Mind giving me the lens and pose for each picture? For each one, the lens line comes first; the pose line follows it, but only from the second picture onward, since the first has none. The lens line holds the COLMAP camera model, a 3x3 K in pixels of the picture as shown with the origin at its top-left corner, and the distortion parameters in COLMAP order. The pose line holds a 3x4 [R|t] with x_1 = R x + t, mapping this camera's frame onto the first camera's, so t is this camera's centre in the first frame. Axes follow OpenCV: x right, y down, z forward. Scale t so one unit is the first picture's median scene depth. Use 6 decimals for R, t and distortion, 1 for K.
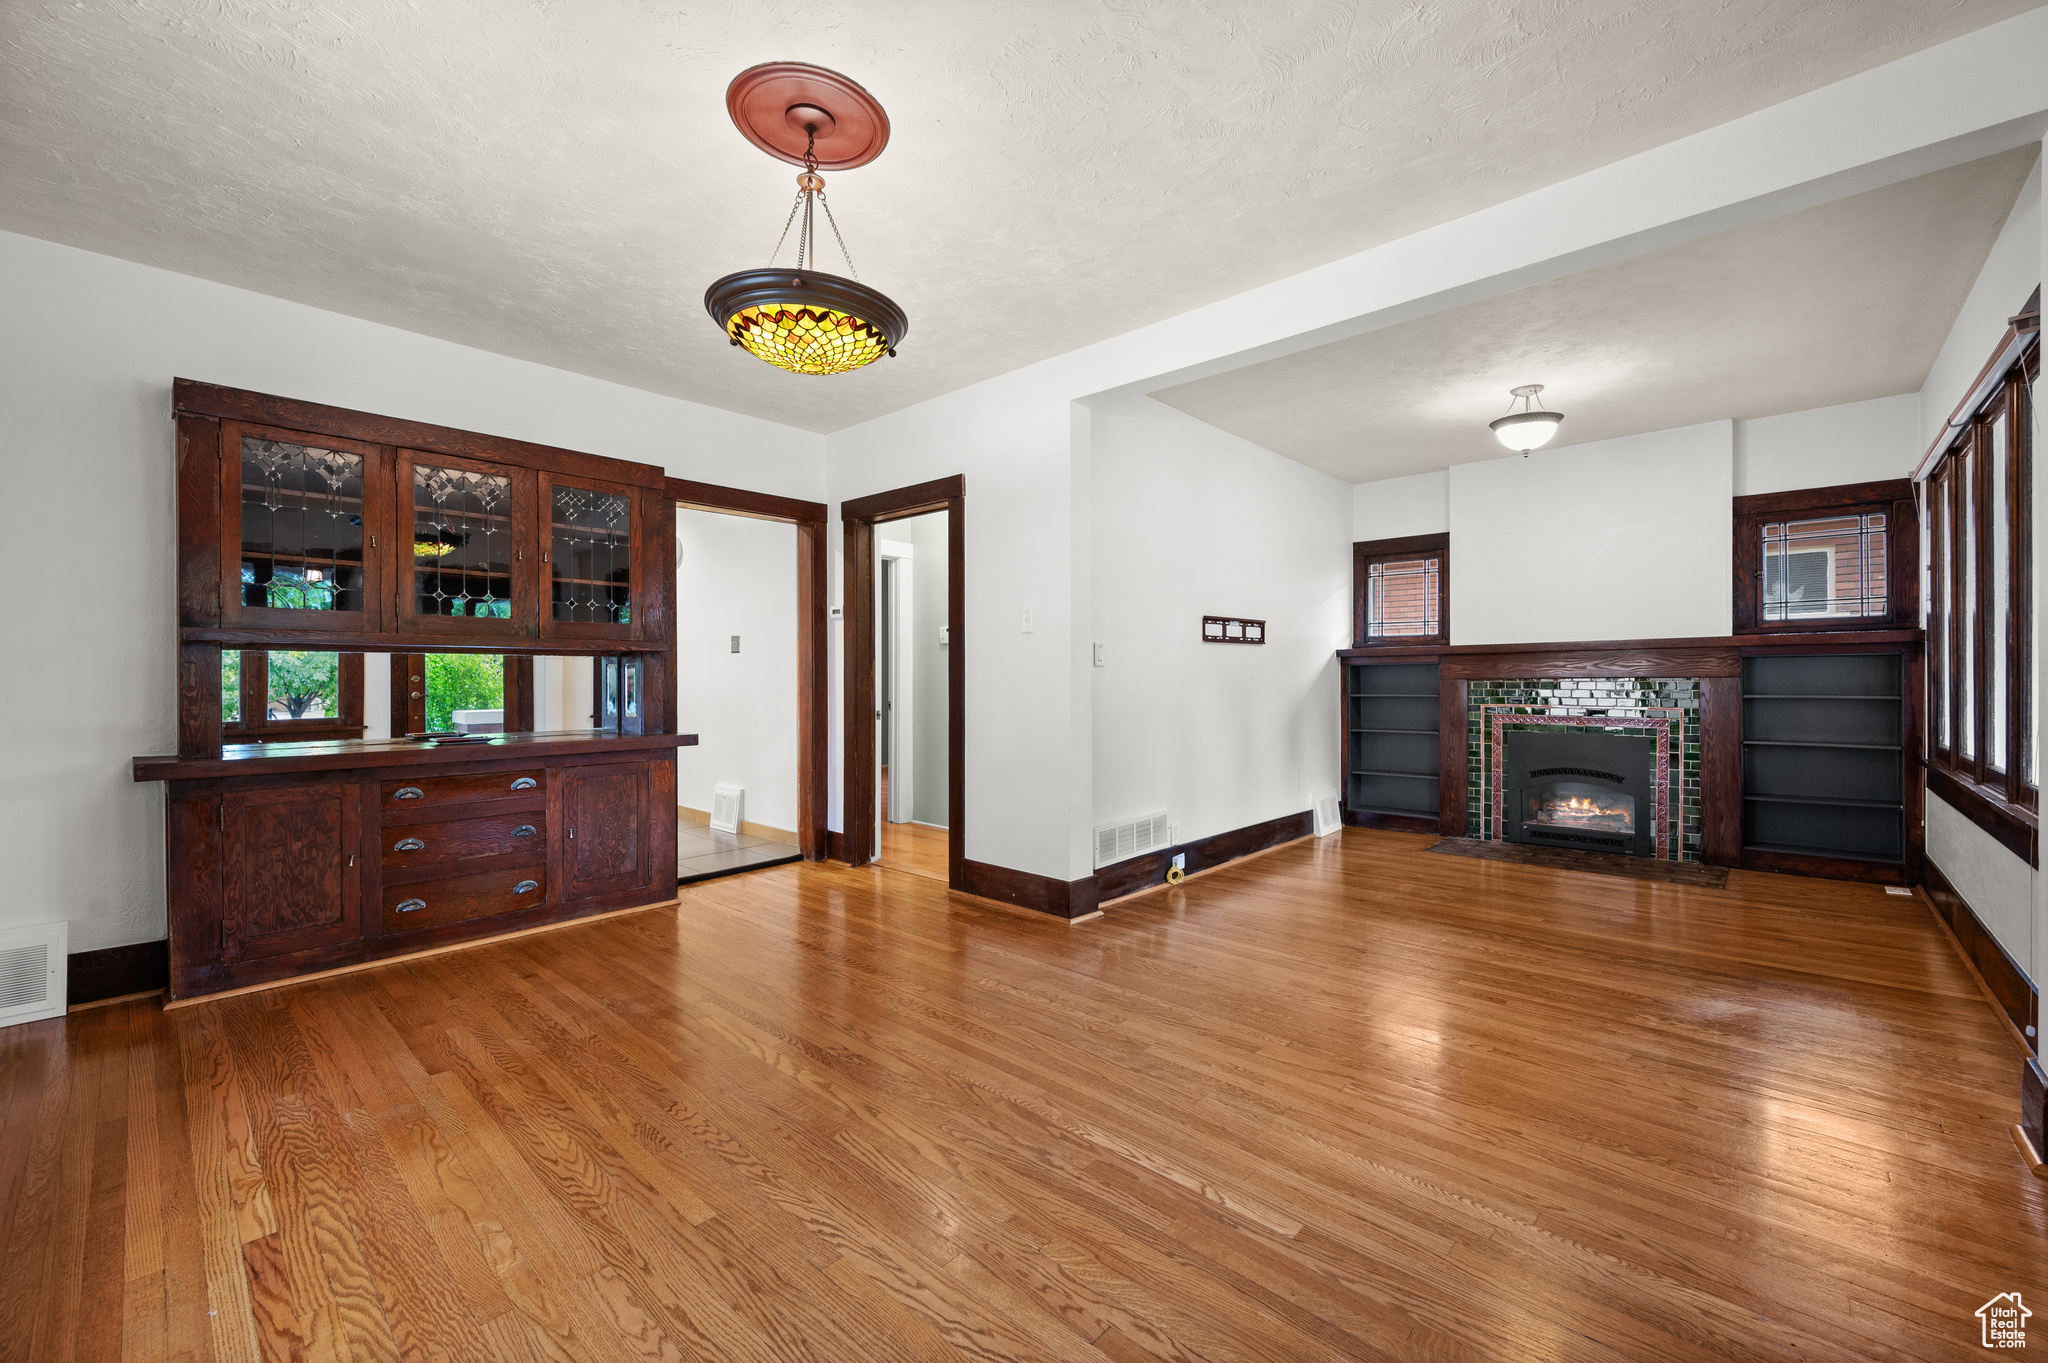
lens RADIAL K [[818.3, 0, 1048.6], [0, 818.3, 681.6], [0, 0, 1]] dist [-0.001823, 0.000057]
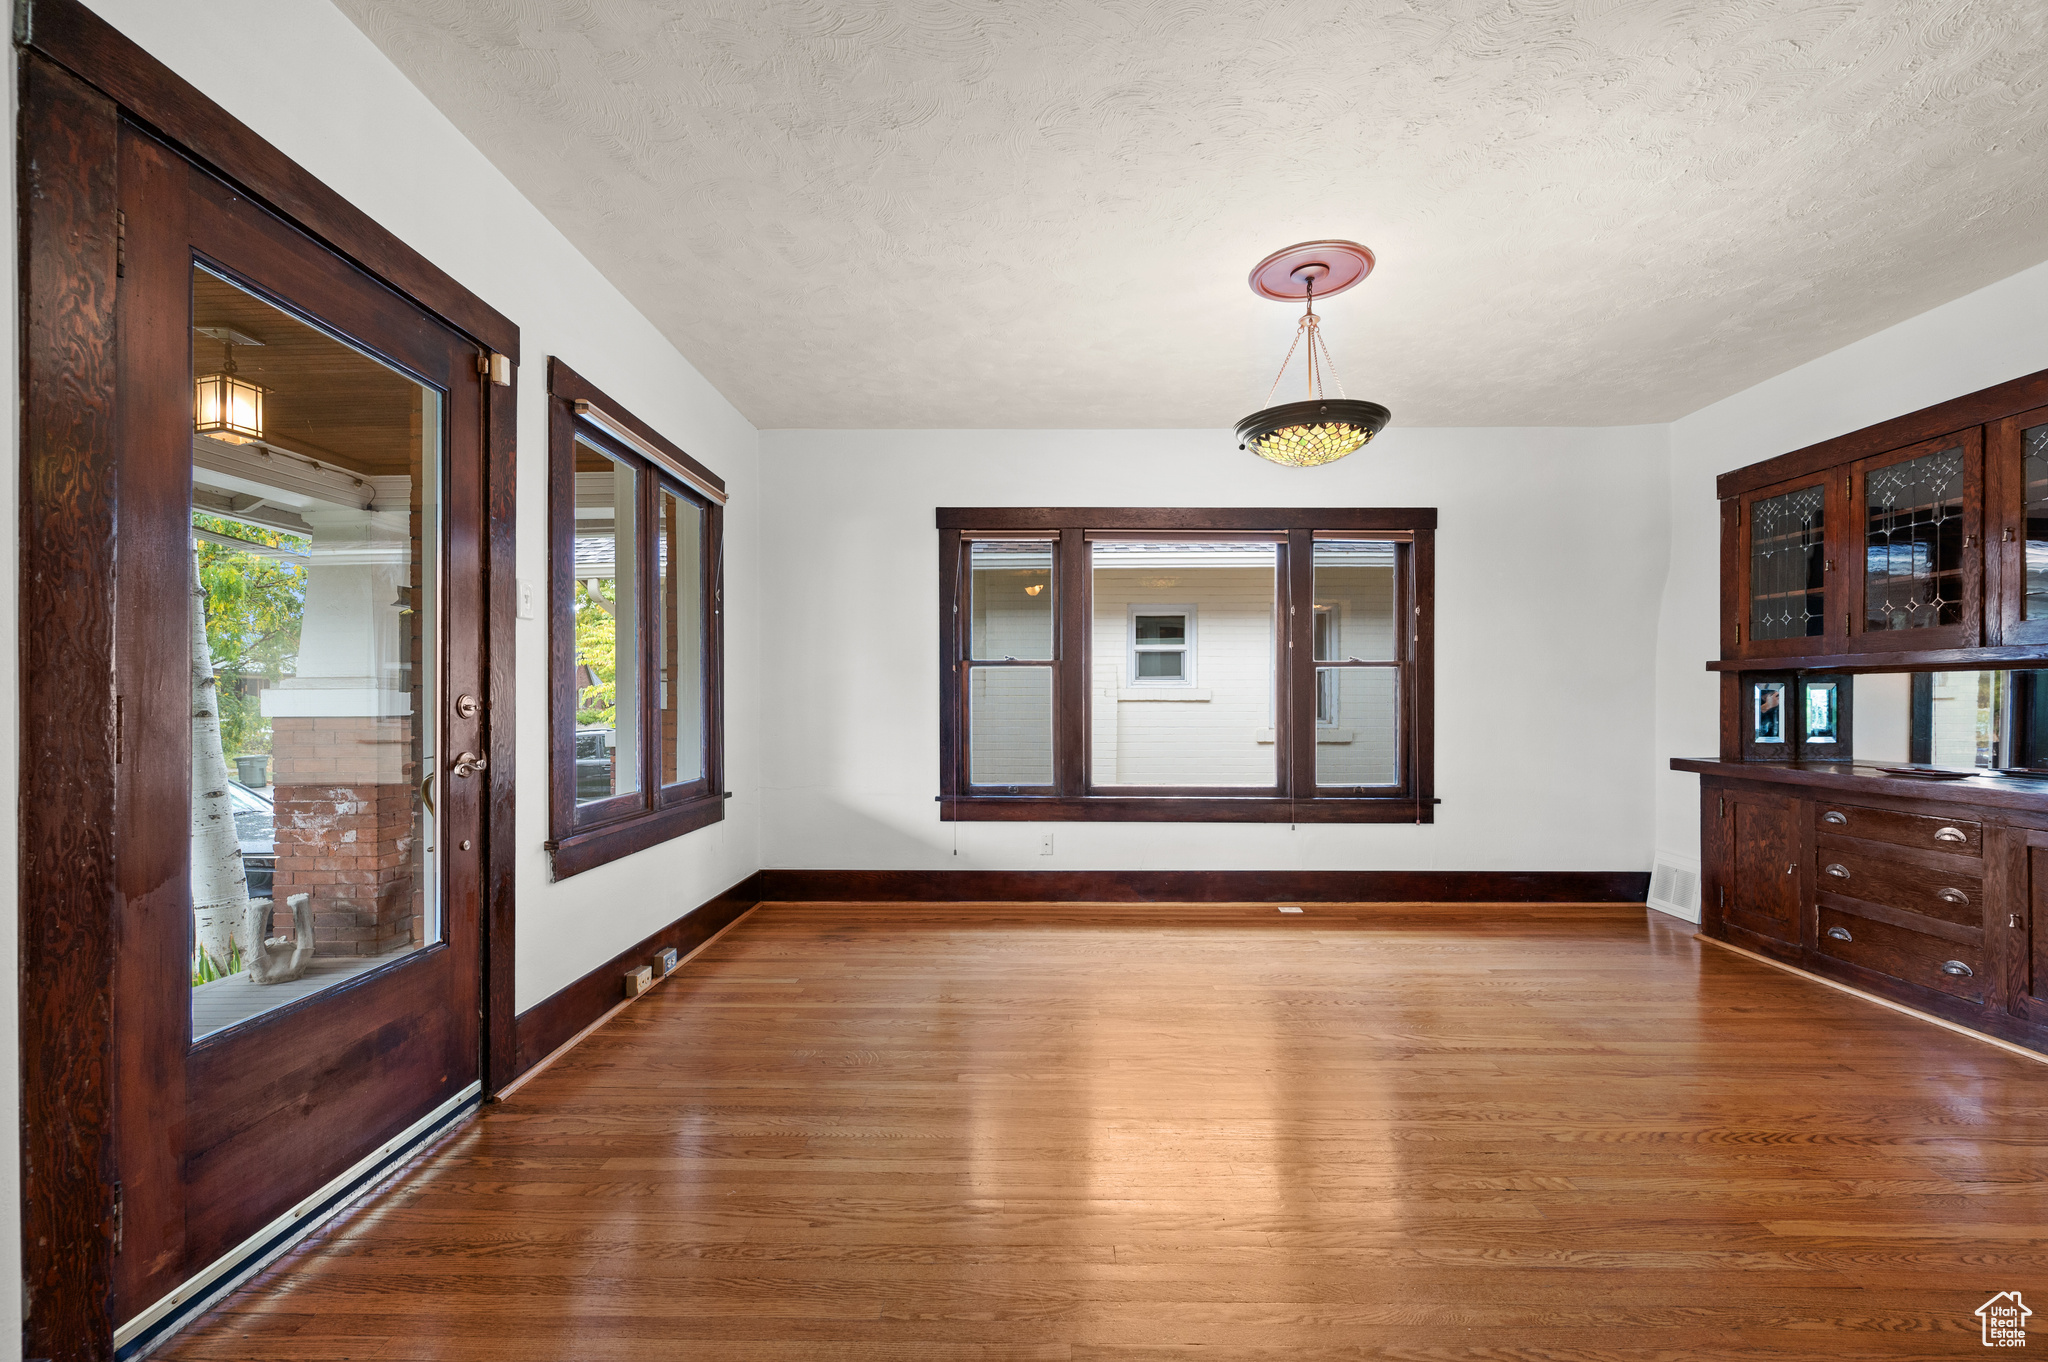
lens RADIAL K [[834.9, 0, 1027.0], [0, 834.9, 706.2], [0, 0, 1]] dist [0.000526, 0.000197]
pose [[-0.755806, 0.008519, -0.654741, 0.462998], [-0.002753, 0.999865, 0.016187, -0.007858], [0.654790, 0.014036, -0.755680, 0.860743]]
